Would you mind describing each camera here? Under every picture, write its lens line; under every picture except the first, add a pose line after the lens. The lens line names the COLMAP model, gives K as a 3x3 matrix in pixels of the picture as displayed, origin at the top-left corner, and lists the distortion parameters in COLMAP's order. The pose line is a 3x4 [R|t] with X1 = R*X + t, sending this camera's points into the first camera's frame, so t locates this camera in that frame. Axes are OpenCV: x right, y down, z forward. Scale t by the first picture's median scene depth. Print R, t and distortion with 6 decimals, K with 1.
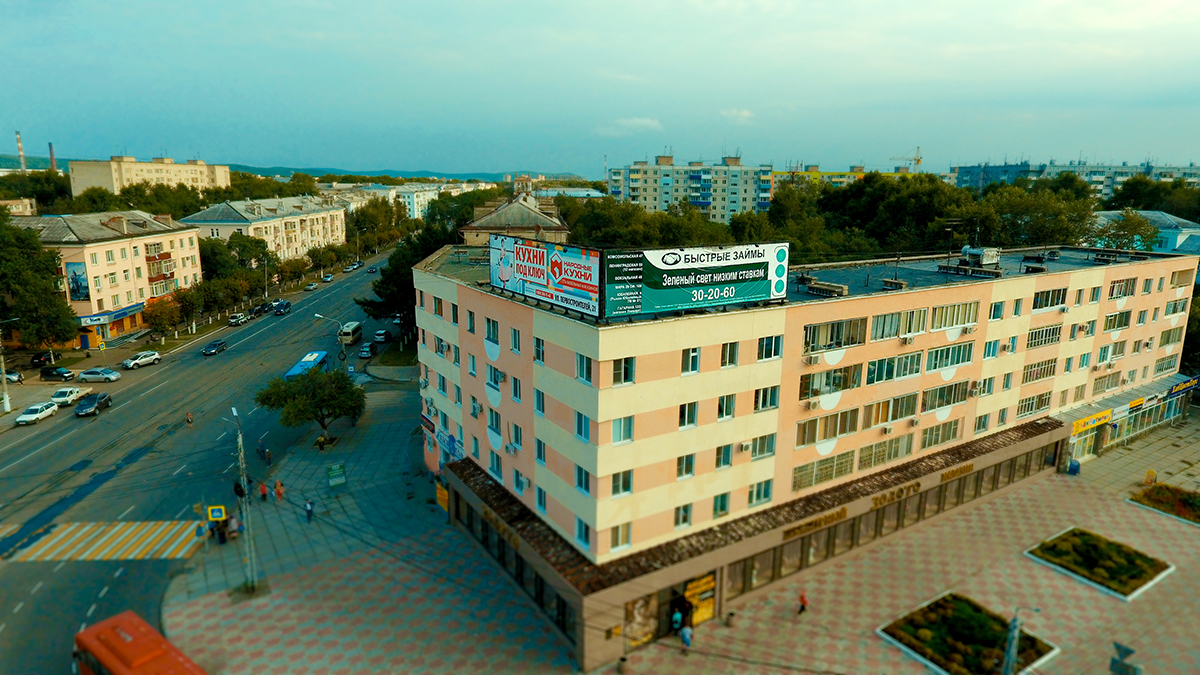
lens RADIAL K [[707.6, 0, 599.0], [0, 707.6, 335.7], [0, 0, 1]] dist [-0.003896, 0.000883]
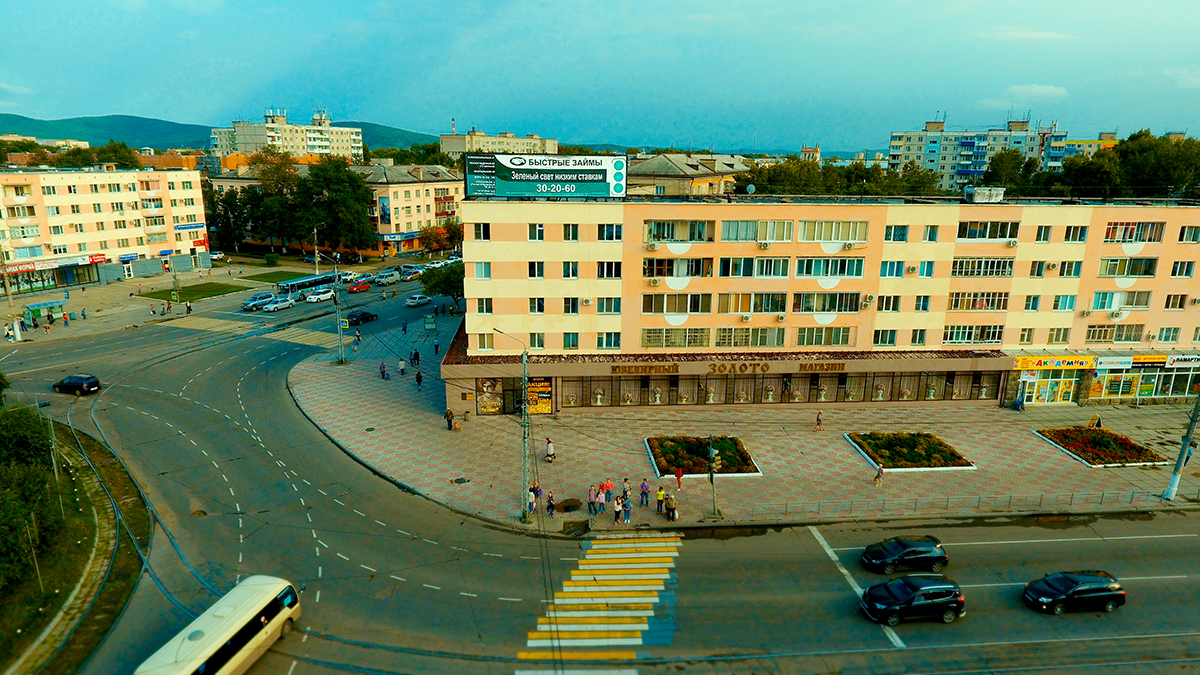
lens RADIAL K [[707.6, 0, 599.3], [0, 707.6, 338.5], [0, 0, 1]] dist [-0.003896, 0.000883]
pose [[0.882849, 0.117021, -0.454845, 0.785408], [-0.102817, 0.993126, 0.055941, 0.132755], [0.458265, -0.002621, 0.888812, -0.225497]]
